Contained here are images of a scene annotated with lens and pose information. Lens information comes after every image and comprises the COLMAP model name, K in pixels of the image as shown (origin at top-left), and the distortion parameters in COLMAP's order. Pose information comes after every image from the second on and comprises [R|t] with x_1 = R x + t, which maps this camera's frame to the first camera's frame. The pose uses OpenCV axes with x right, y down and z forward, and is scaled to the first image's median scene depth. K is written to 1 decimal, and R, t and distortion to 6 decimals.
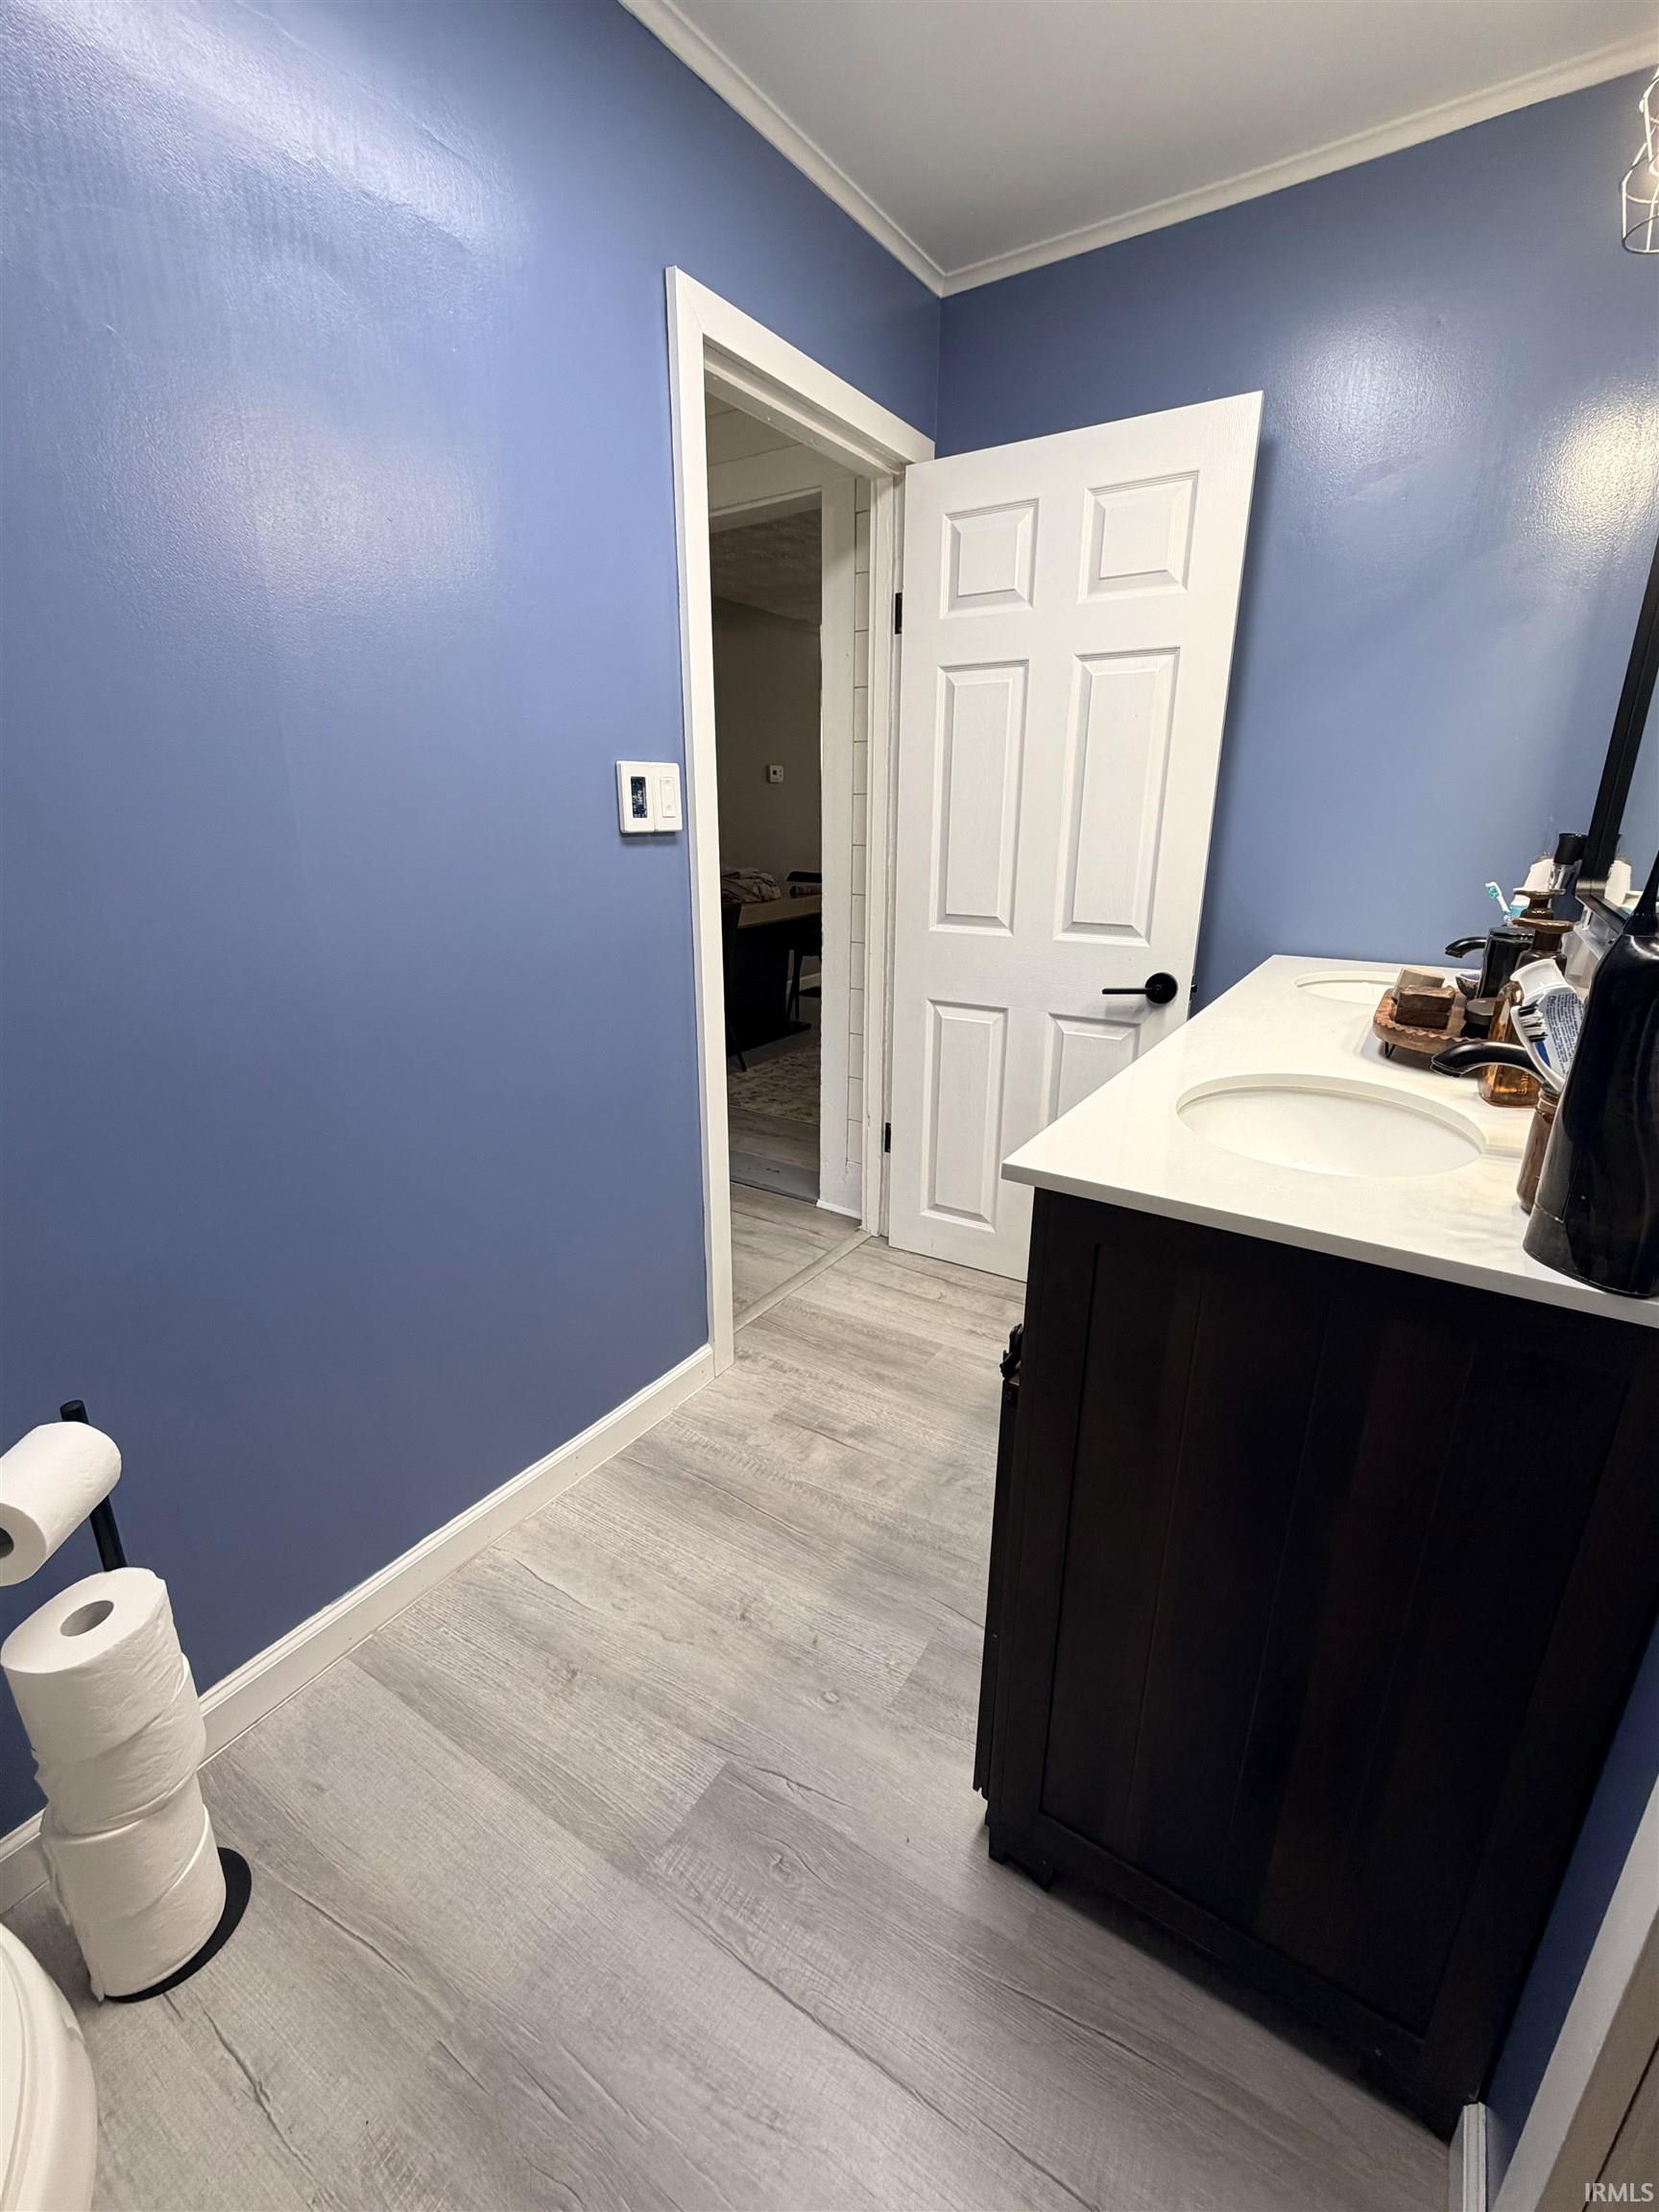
lens RADIAL K [[905.2, 0, 824.6], [0, 905.2, 1097.4], [0, 0, 1]] dist [0.000208, 0.000074]
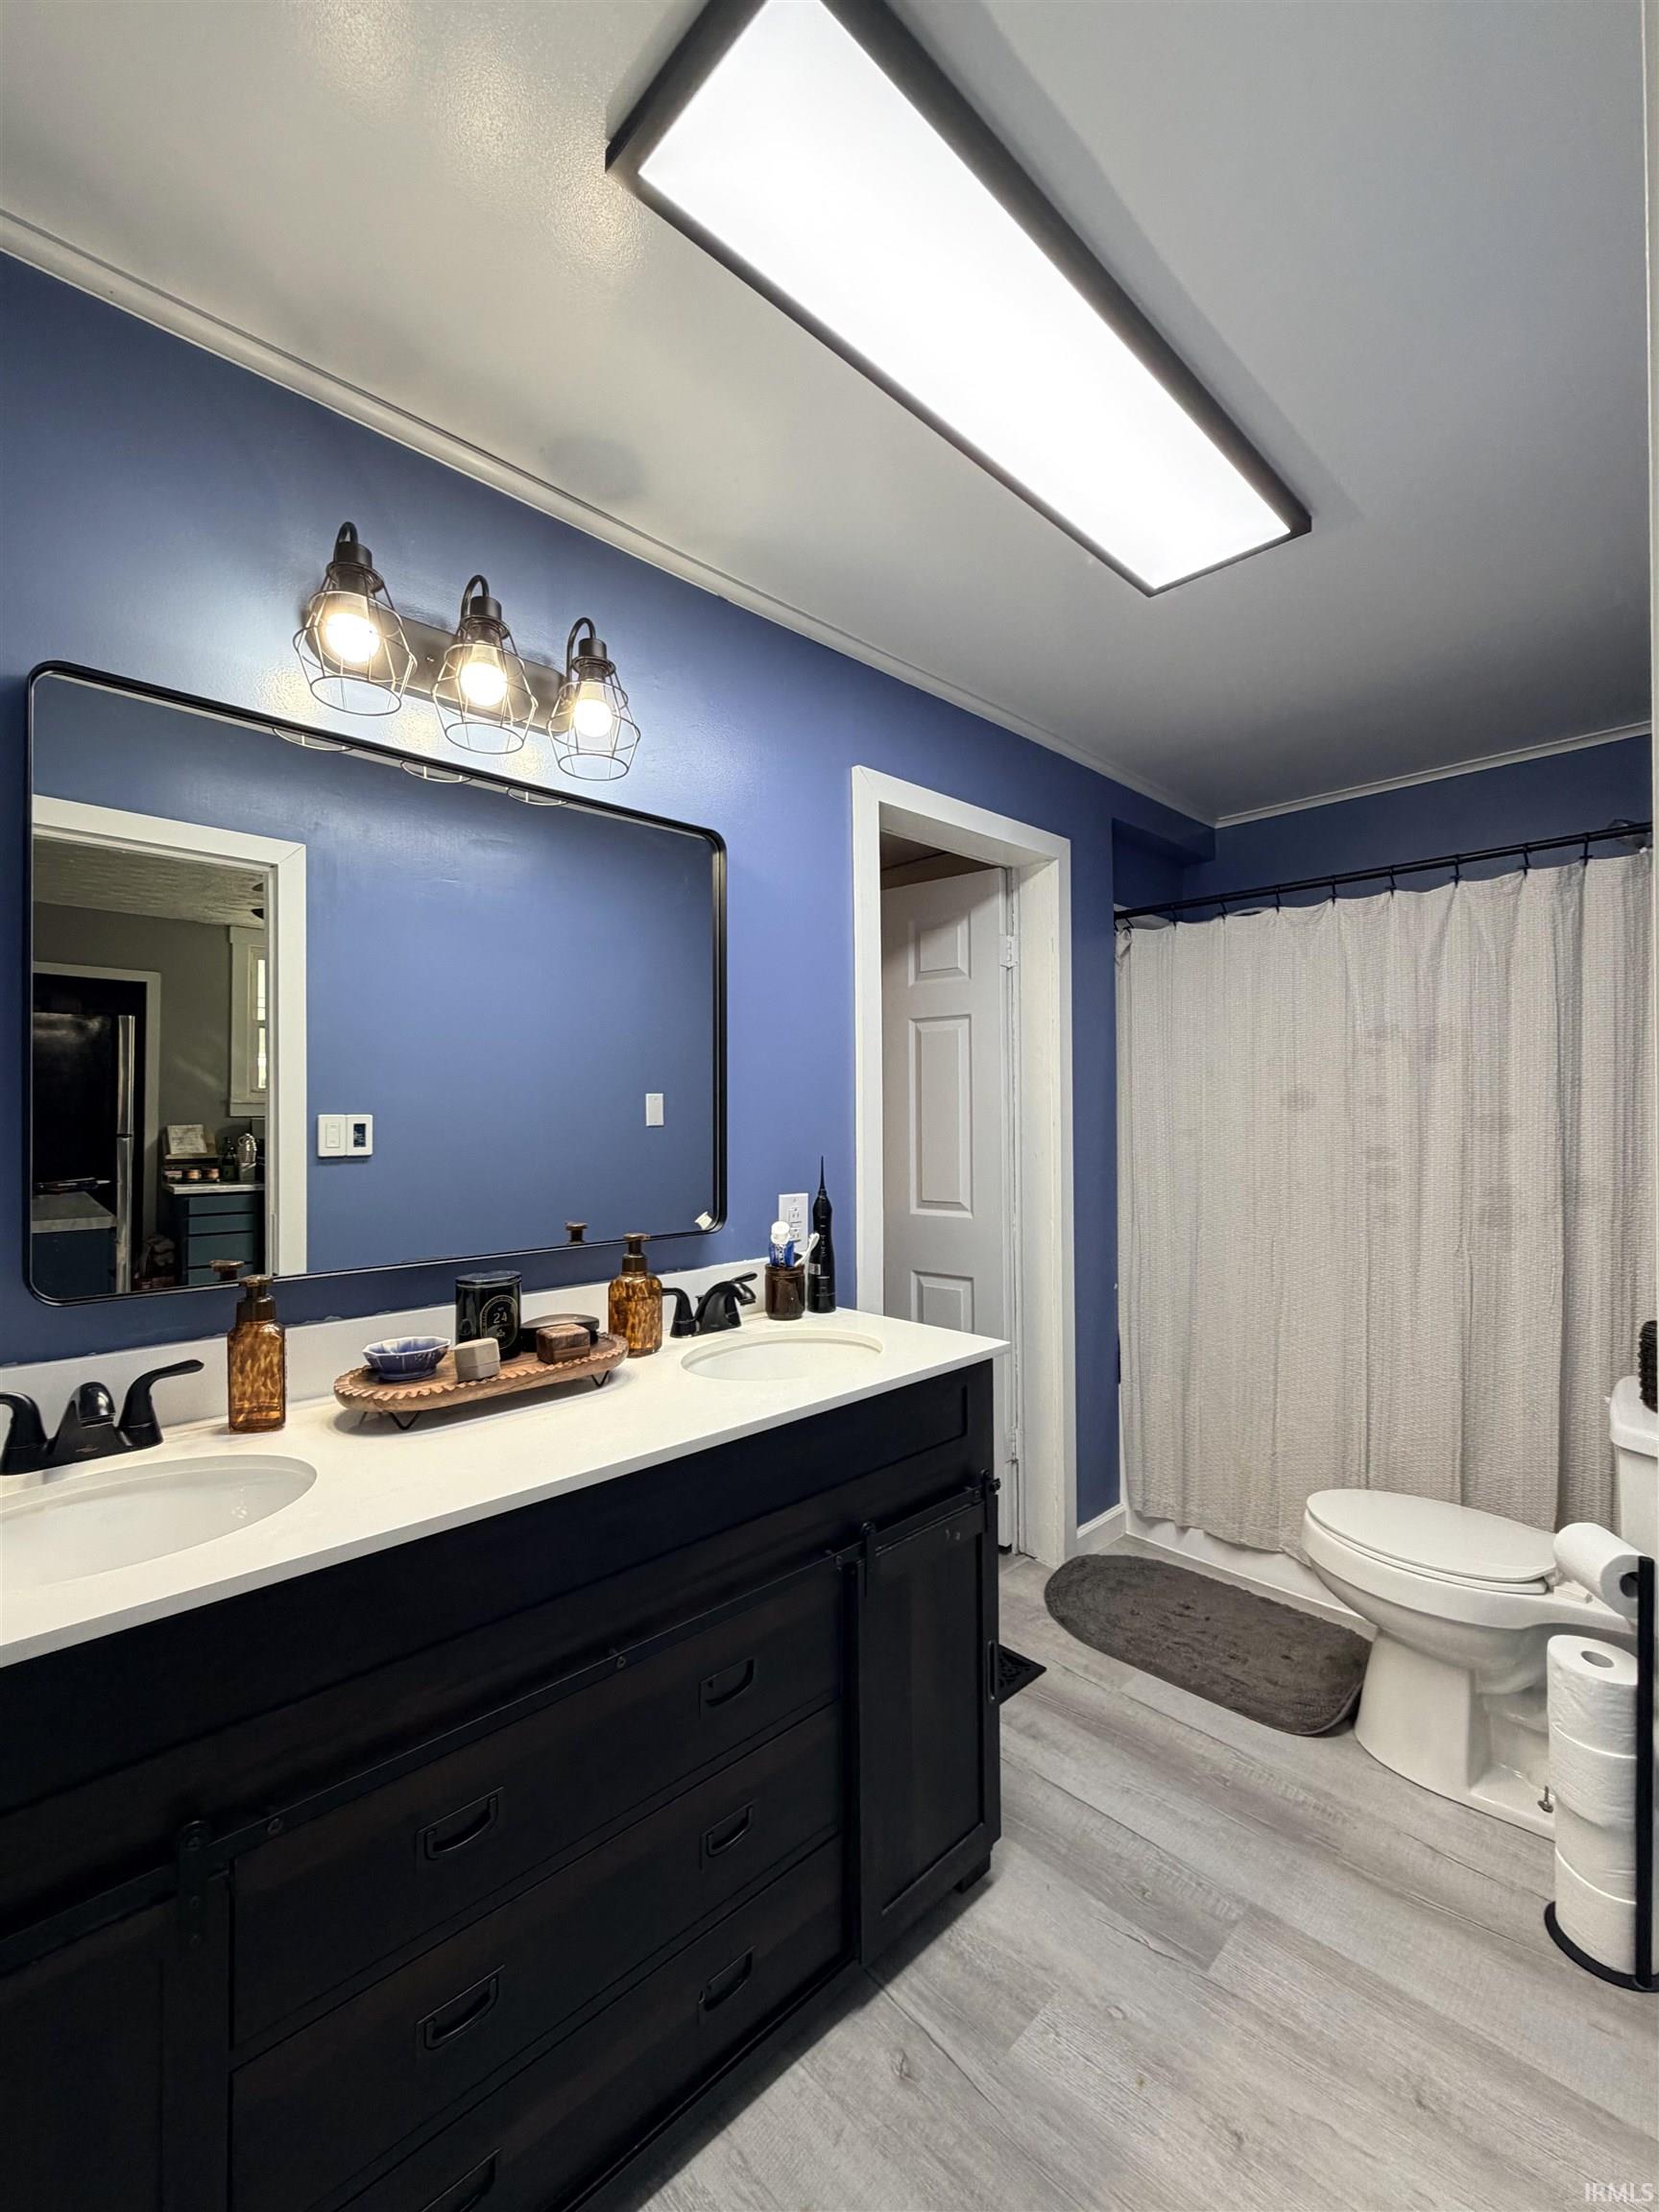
lens RADIAL K [[933.9, 0, 828.5], [0, 933.9, 1108.8], [0, 0, 1]] dist [0.001300, 0.000816]
pose [[-0.976878, 0.003946, 0.213762, 0.088862], [0.067911, 0.953777, 0.292743, -0.597183], [-0.202726, 0.300491, -0.931991, 1.660130]]
